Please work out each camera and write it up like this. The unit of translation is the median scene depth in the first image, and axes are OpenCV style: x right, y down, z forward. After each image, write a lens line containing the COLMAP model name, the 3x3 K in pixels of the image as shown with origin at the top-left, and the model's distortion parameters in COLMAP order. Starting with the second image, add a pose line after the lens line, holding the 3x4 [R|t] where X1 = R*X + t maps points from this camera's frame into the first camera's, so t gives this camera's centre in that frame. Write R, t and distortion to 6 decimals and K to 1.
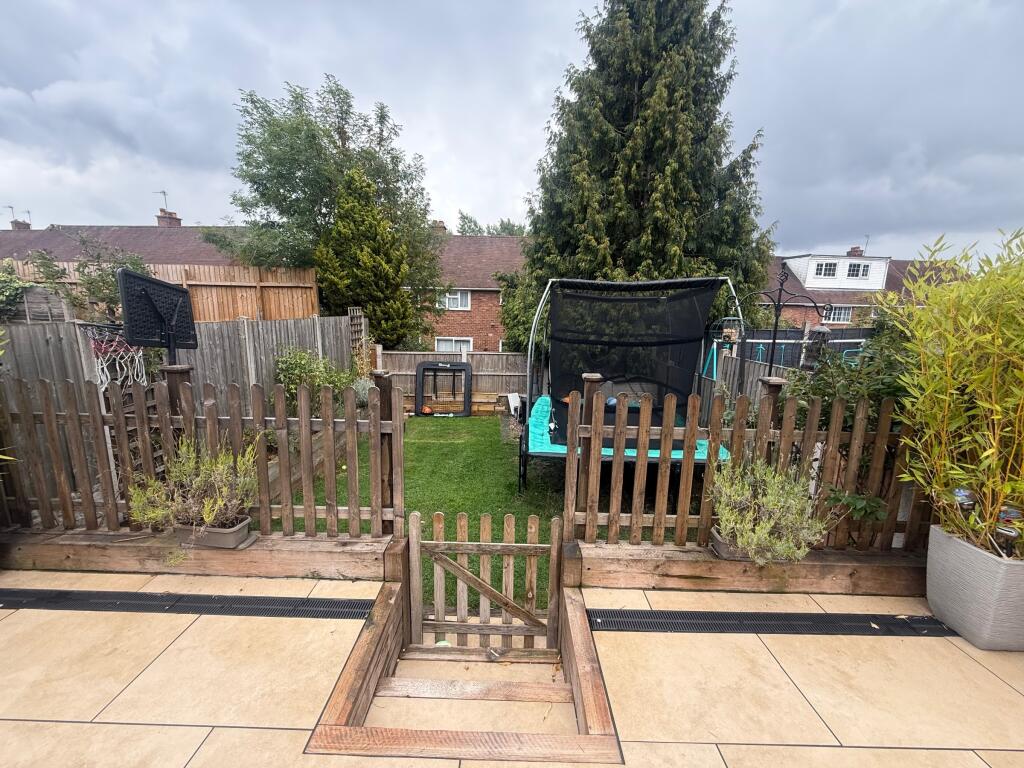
lens RADIAL K [[408.3, 0, 506.8], [0, 408.3, 379.3], [0, 0, 1]] dist [0.000645, 0.000406]
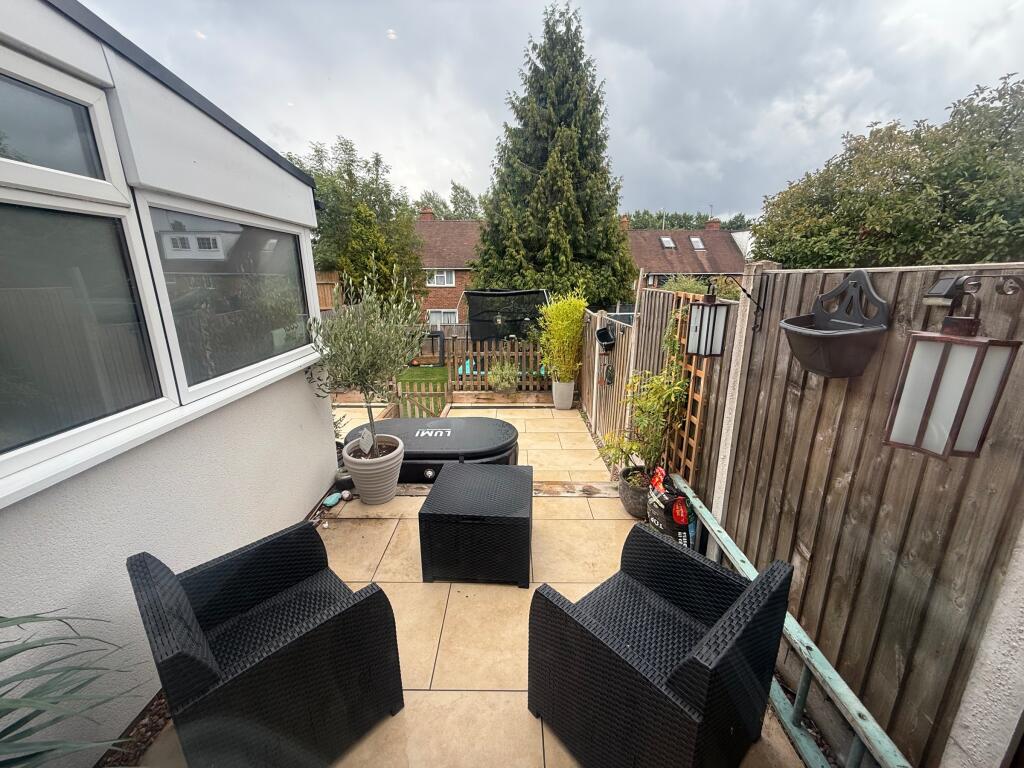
lens RADIAL K [[408.3, 0, 510.4], [0, 408.3, 382.6], [0, 0, 1]] dist [0.000645, 0.000406]
pose [[0.999822, -0.018752, 0.001858, 0.170737], [0.018506, 0.995707, 0.090688, 0.018980], [-0.003551, -0.090638, 0.995878, -0.583444]]
